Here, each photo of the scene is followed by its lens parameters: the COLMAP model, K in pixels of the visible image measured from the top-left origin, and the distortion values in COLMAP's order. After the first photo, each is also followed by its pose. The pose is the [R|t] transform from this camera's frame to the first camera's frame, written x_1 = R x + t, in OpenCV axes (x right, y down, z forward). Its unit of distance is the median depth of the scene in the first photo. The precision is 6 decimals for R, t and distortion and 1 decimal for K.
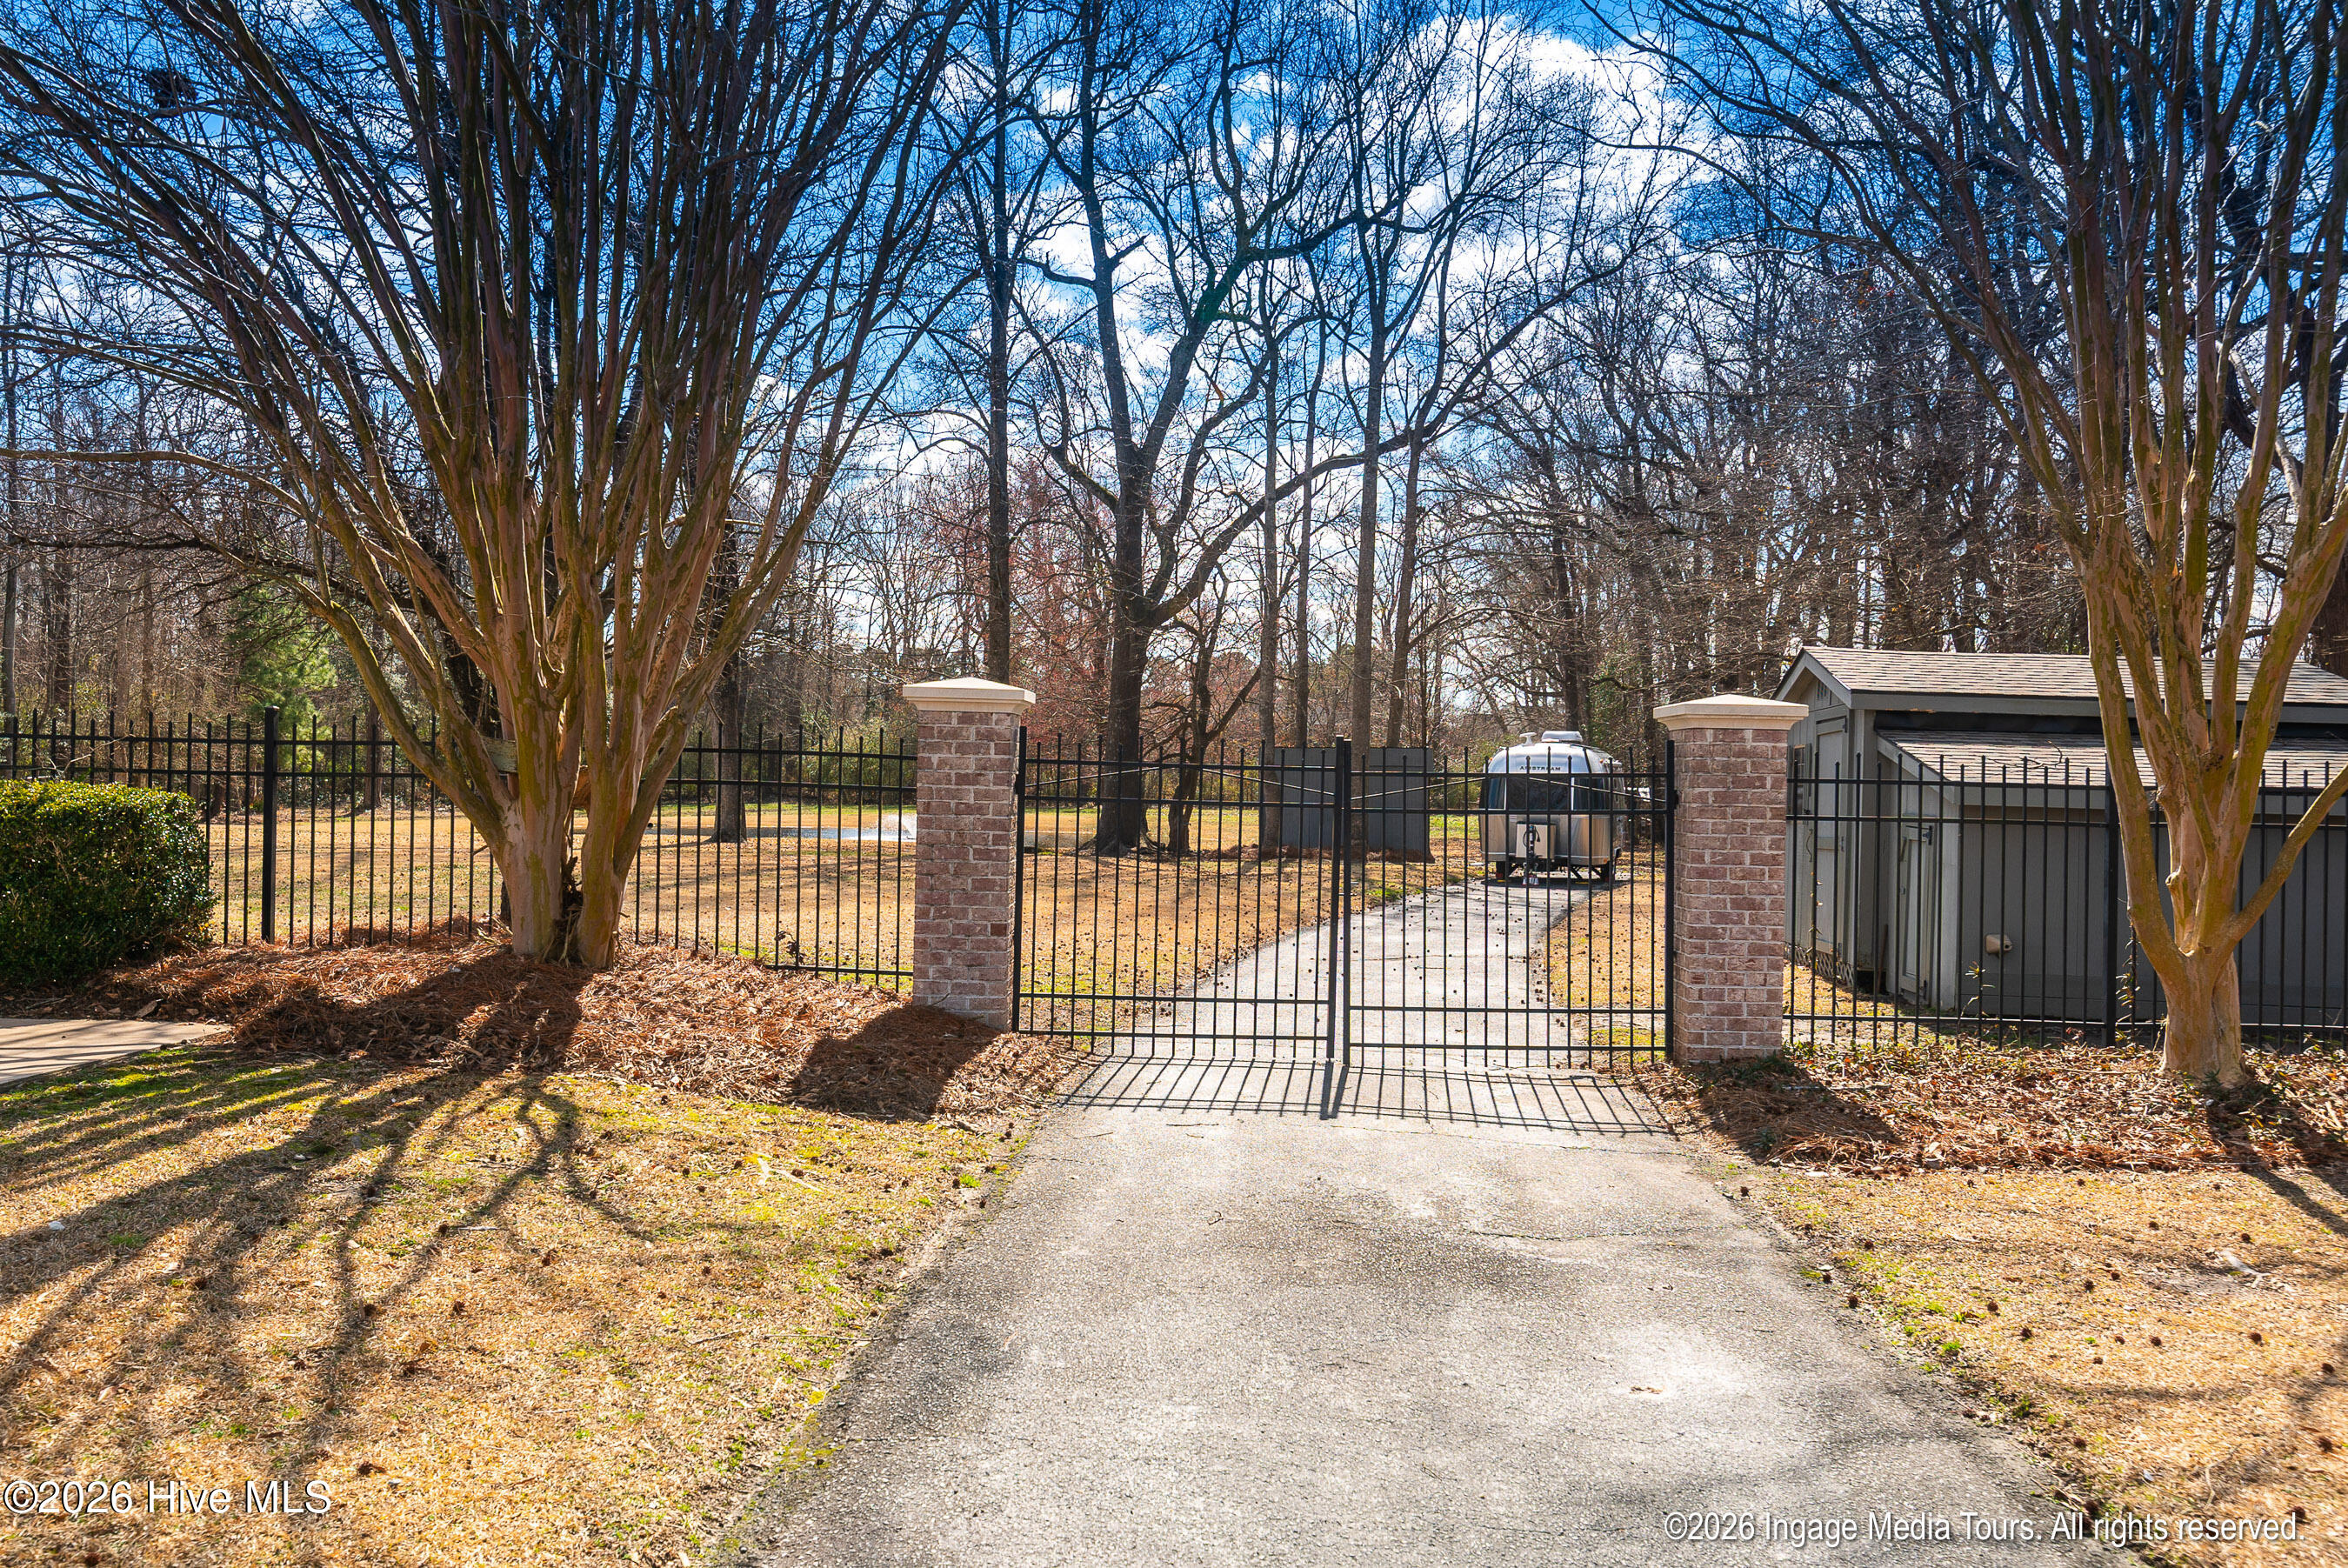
lens RADIAL K [[1947.2, 0, 1173.4], [0, 1947.2, 779.1], [0, 0, 1]] dist [0.008953, -0.017051]
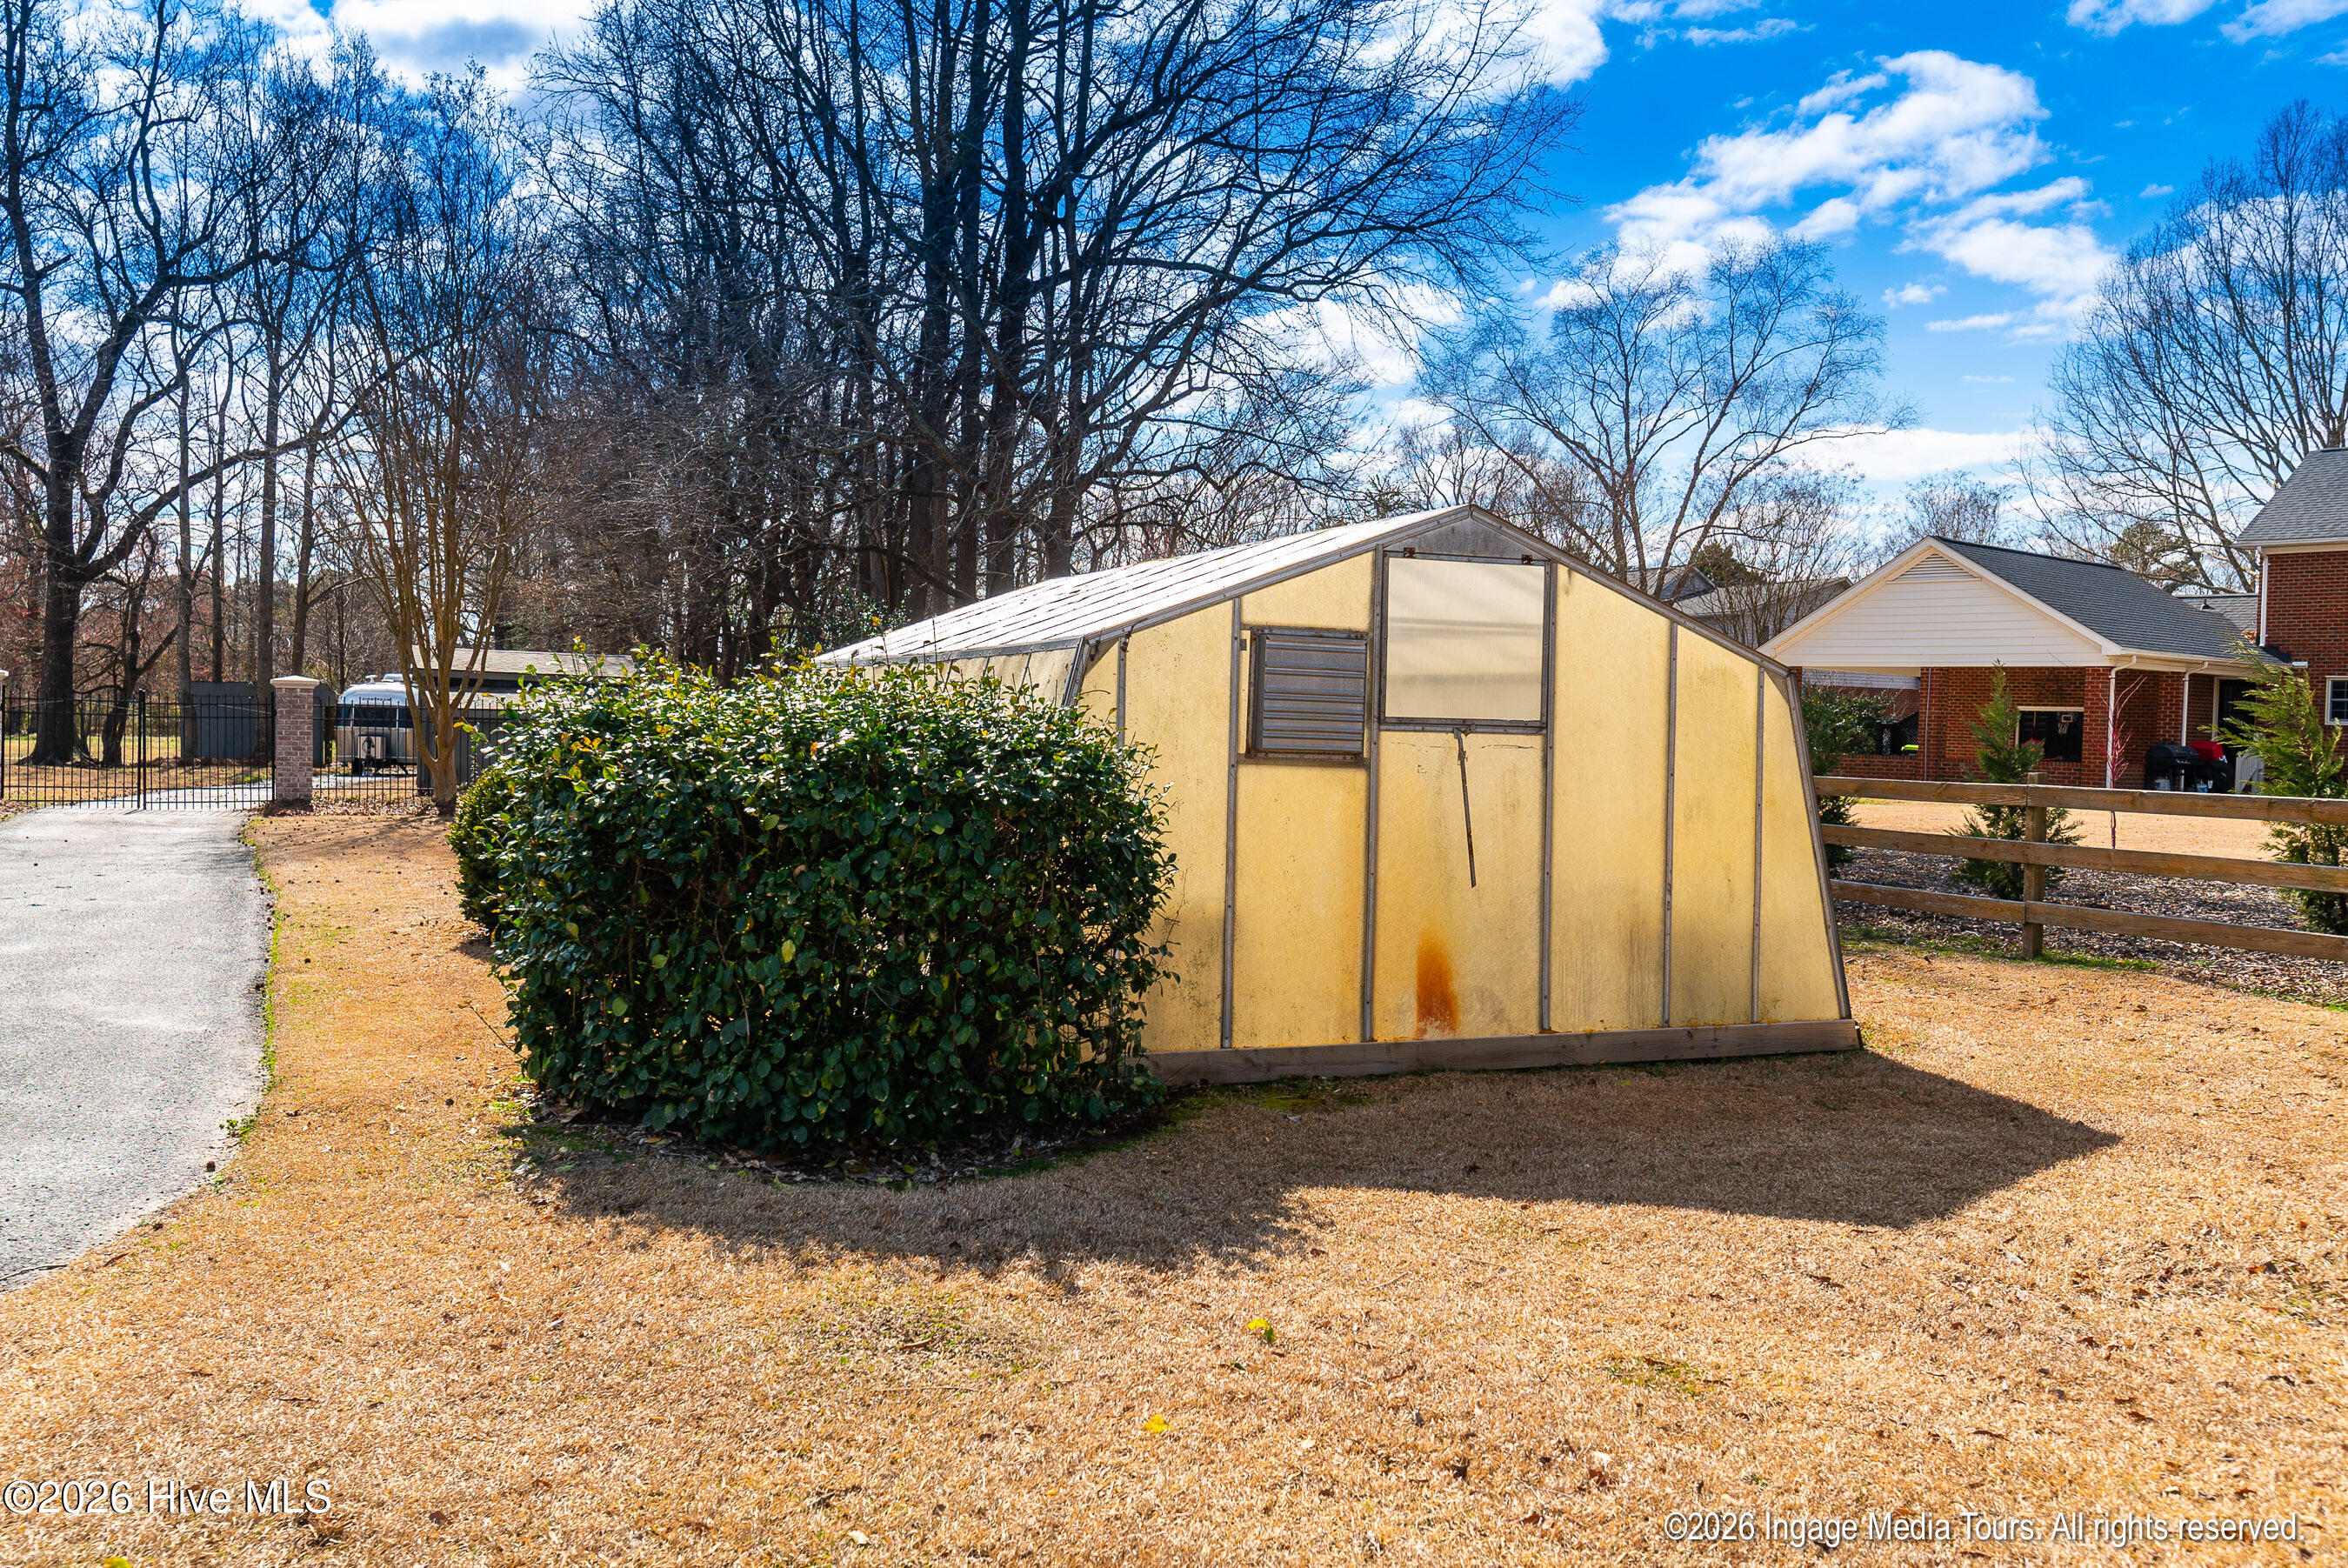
lens RADIAL K [[1947.2, 0, 1178.4], [0, 1947.2, 772.9], [0, 0, 1]] dist [0.008953, -0.017051]
pose [[0.881336, -0.014397, 0.472271, 0.014836], [-0.001435, 0.999450, 0.033146, 0.000303], [-0.472488, -0.029890, 0.880830, -0.395674]]
